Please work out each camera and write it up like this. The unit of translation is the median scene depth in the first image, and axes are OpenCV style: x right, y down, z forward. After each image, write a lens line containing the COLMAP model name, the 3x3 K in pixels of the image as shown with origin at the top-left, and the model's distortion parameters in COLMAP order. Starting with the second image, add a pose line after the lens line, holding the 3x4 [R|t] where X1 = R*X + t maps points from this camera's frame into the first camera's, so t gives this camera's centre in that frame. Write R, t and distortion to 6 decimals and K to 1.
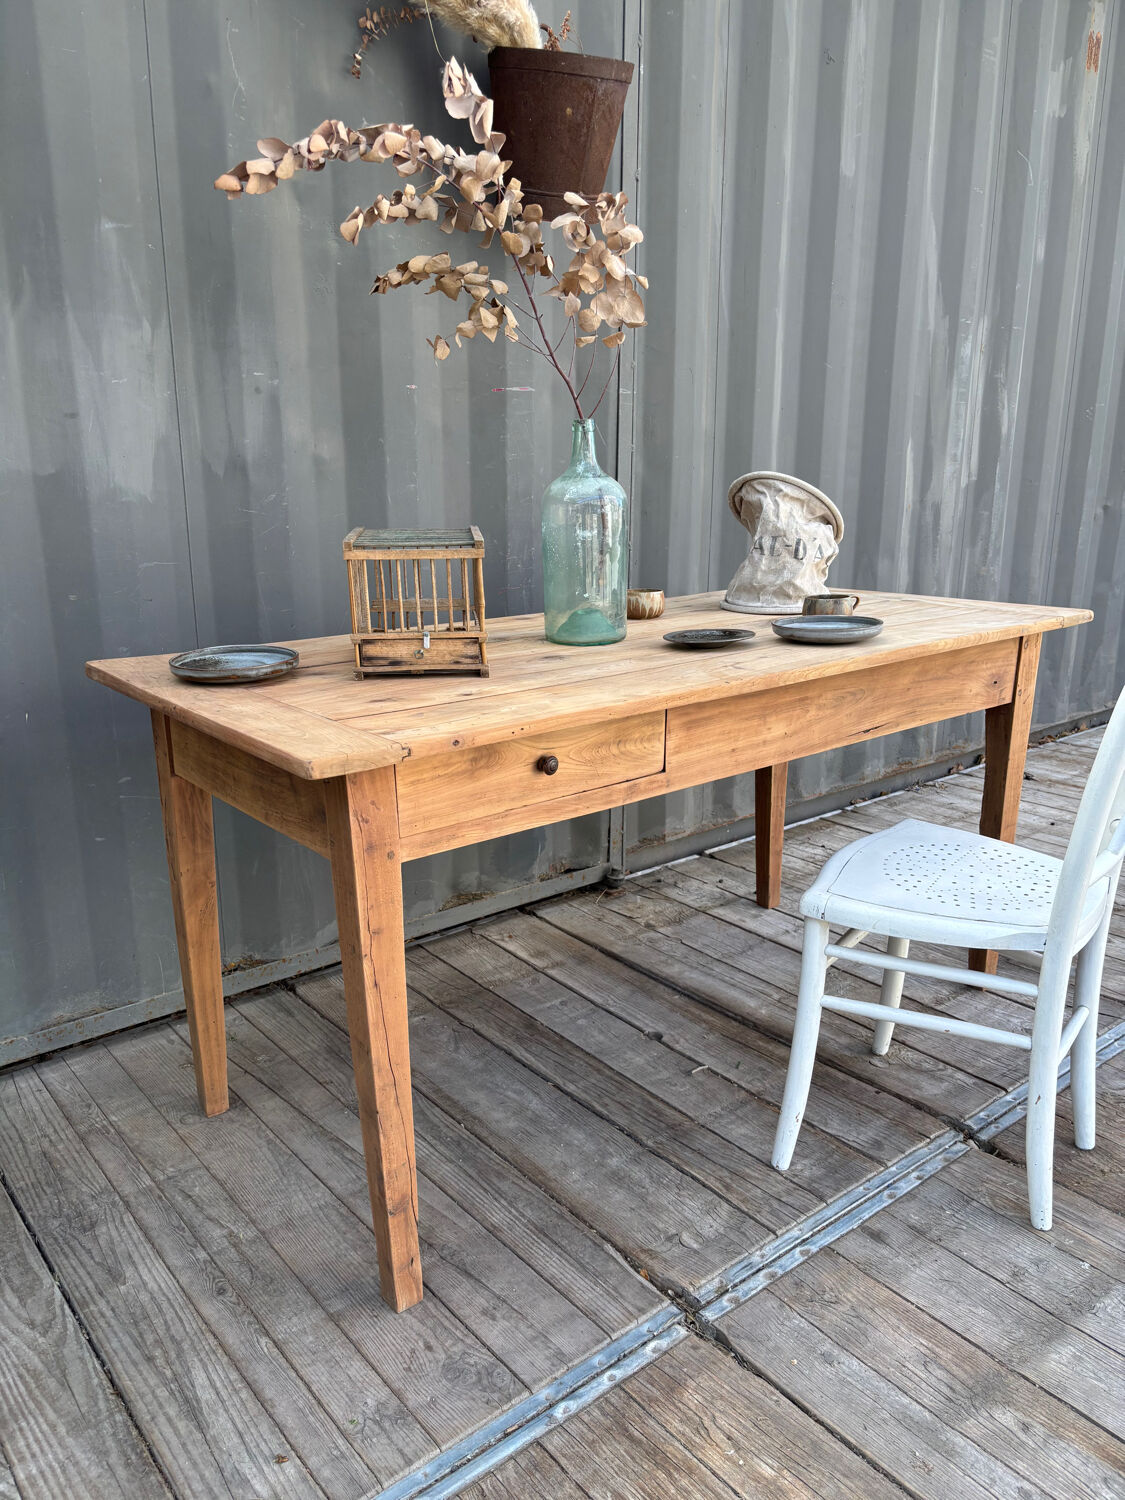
lens RADIAL K [[1142.8, 0, 555.0], [0, 1142.8, 750.9], [0, 0, 1]] dist [0.030927, -0.025845]
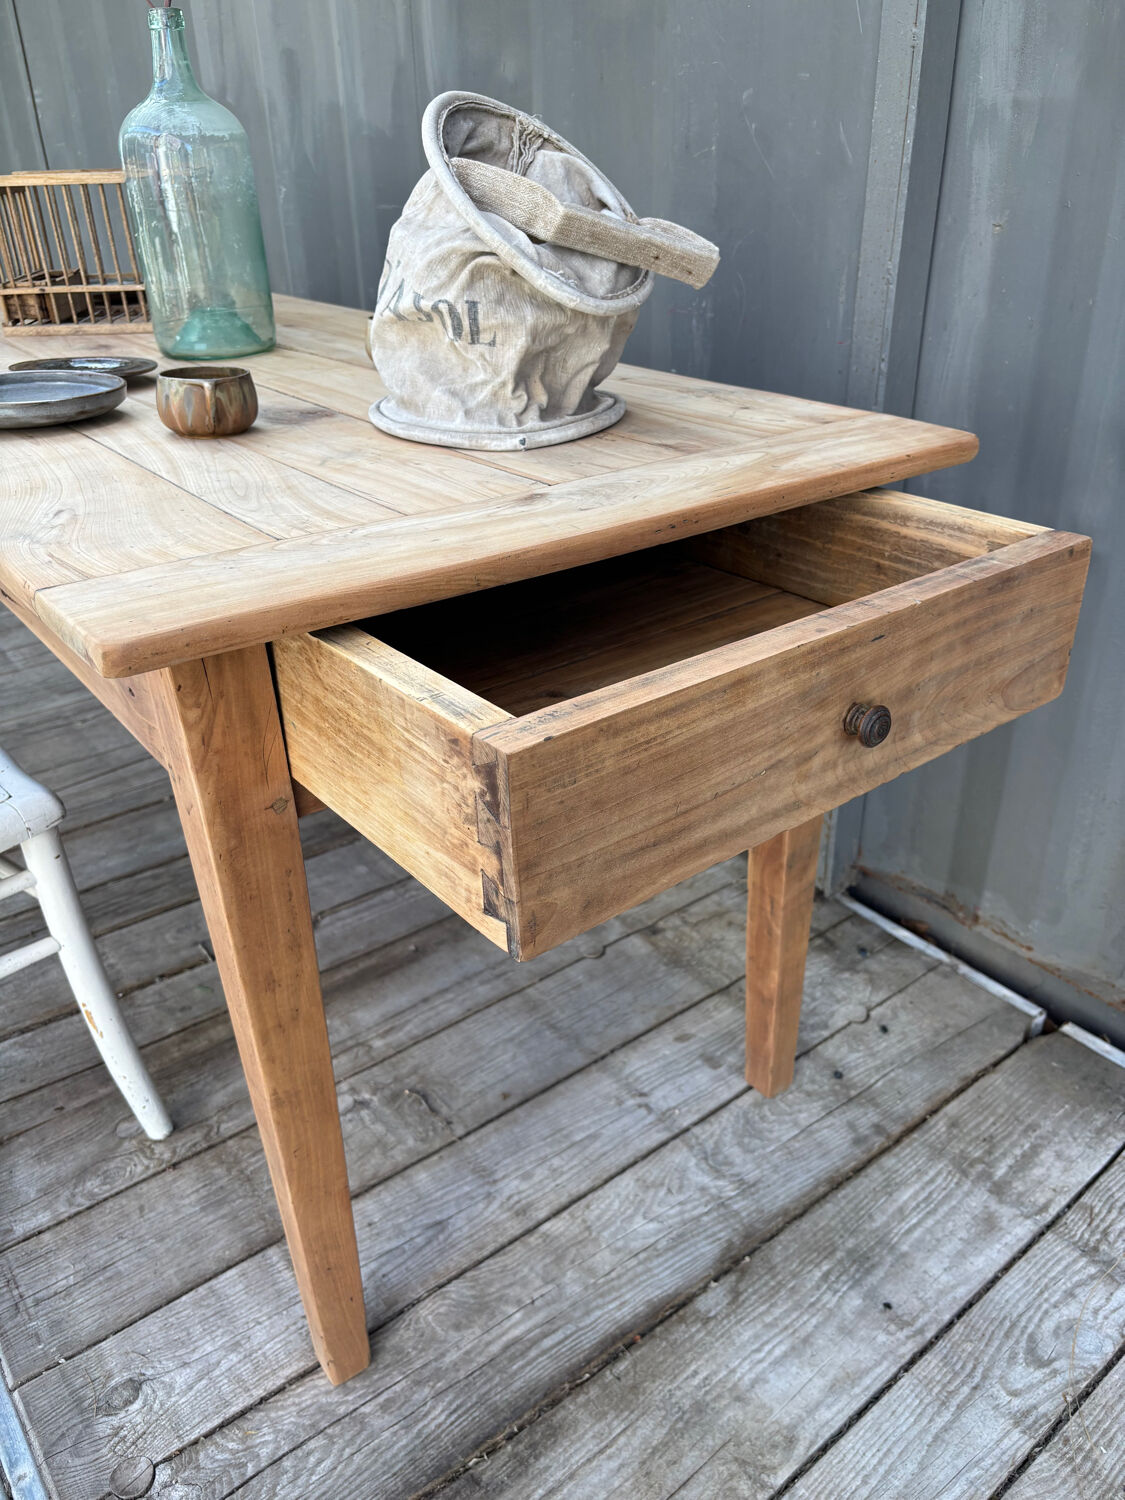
lens RADIAL K [[1146.4, 0, 561.4], [0, 1146.4, 748.0], [0, 0, 1]] dist [0.040441, -0.058616]
pose [[-0.008388, 0.480713, -0.876838, 0.906490], [-0.242681, 0.849675, 0.468143, -0.322770], [0.970070, 0.216719, 0.109533, 1.366932]]
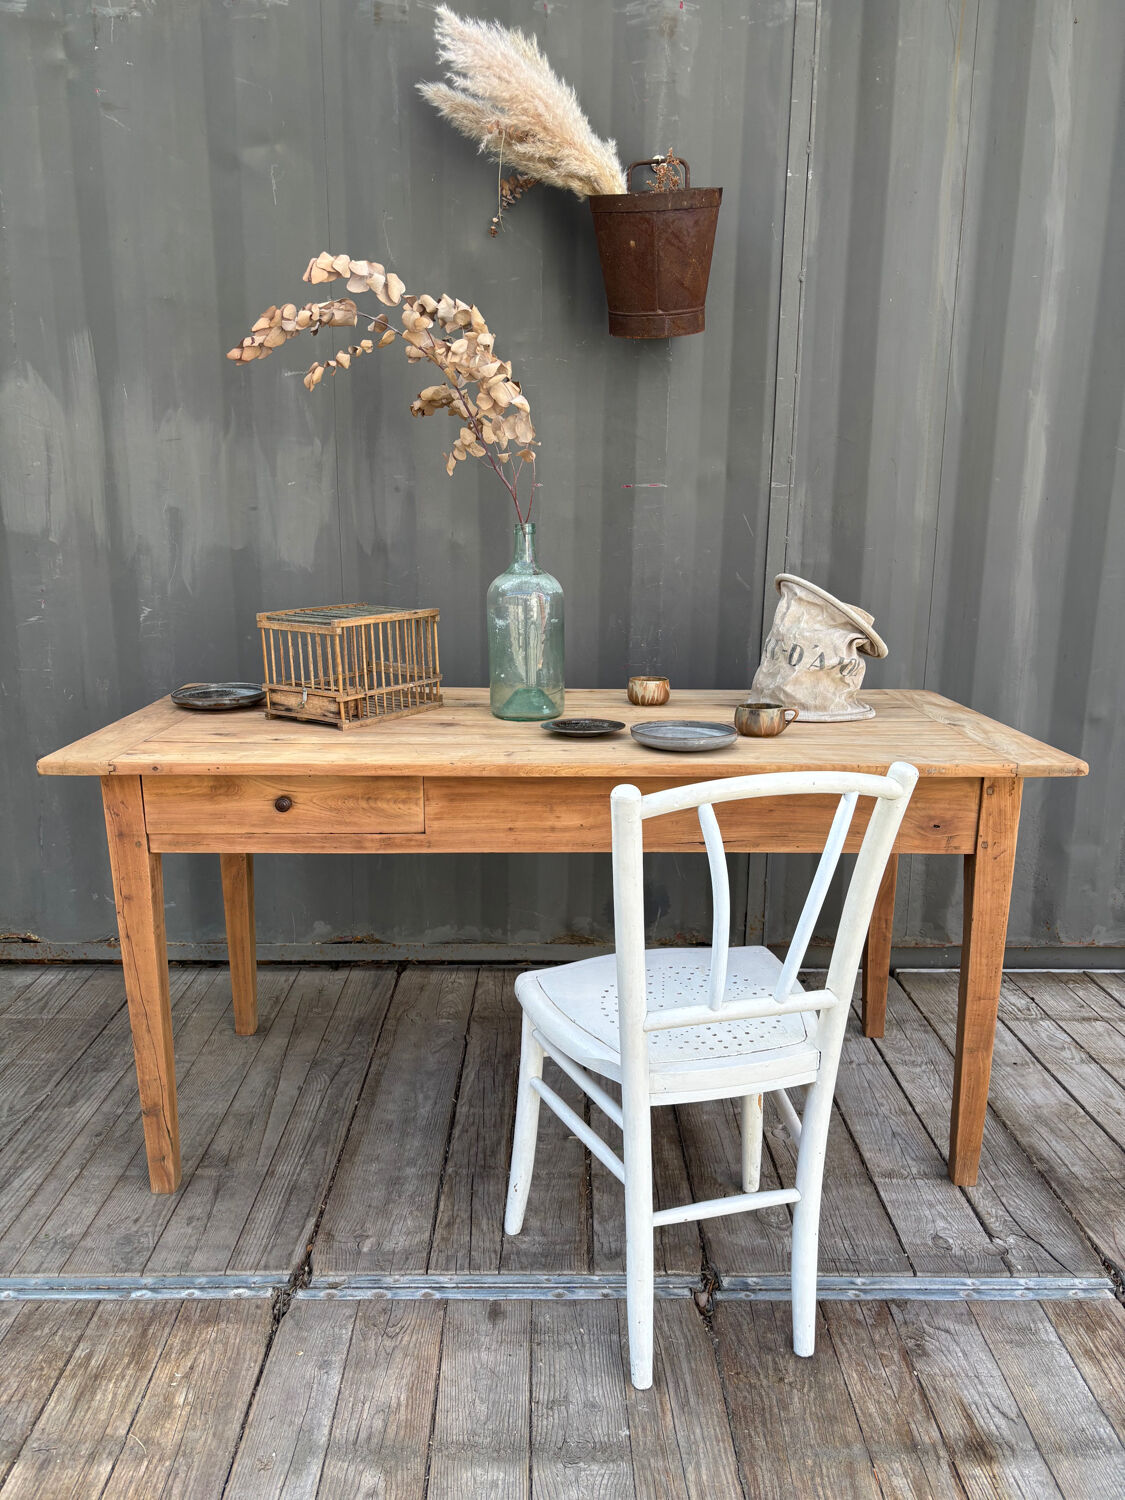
lens RADIAL K [[1136.1, 0, 562.5], [0, 1136.1, 750.0], [0, 0, 1]] dist [0.041694, -0.046799]
pose [[0.789425, 0.147497, -0.595864, 0.830555], [-0.173125, 0.984795, 0.014408, -0.099410], [0.588928, 0.091785, 0.802956, 0.153975]]
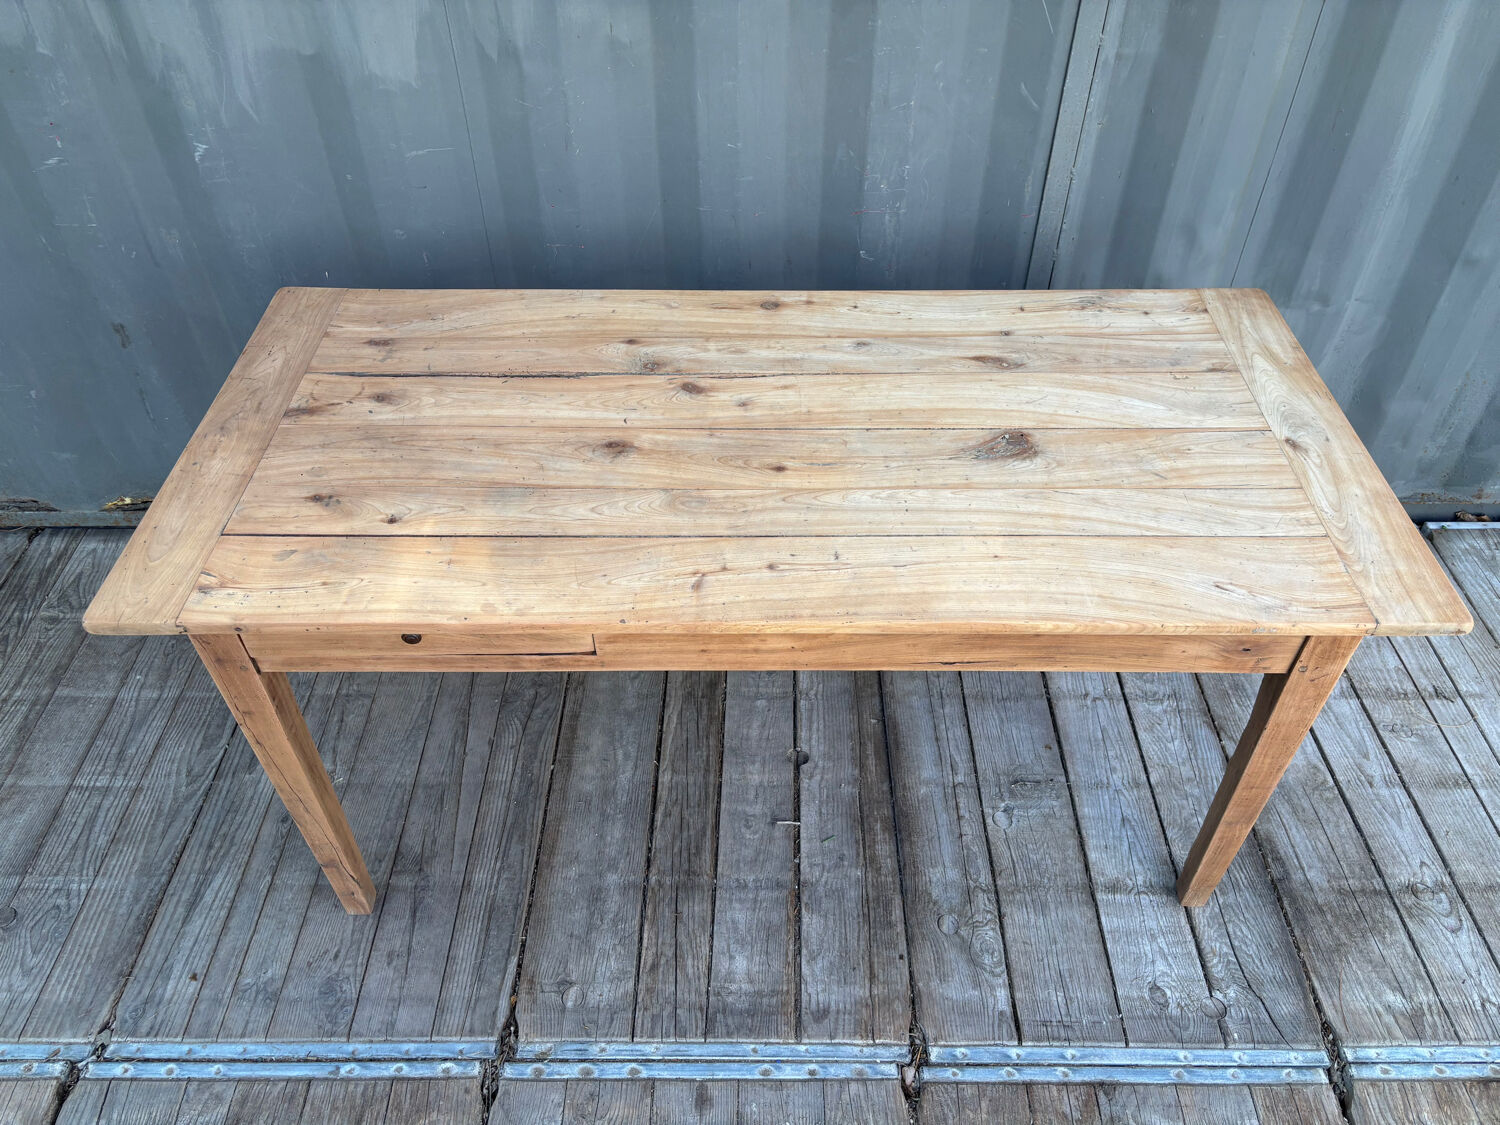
lens RADIAL K [[1142.8, 0, 749.3], [0, 1142.8, 564.8], [0, 0, 1]] dist [0.030927, -0.025845]
pose [[0.778020, 0.438914, -0.449488, 0.543992], [-0.163254, 0.832142, 0.529989, -0.519153], [0.606658, -0.338961, 0.719077, 0.422903]]
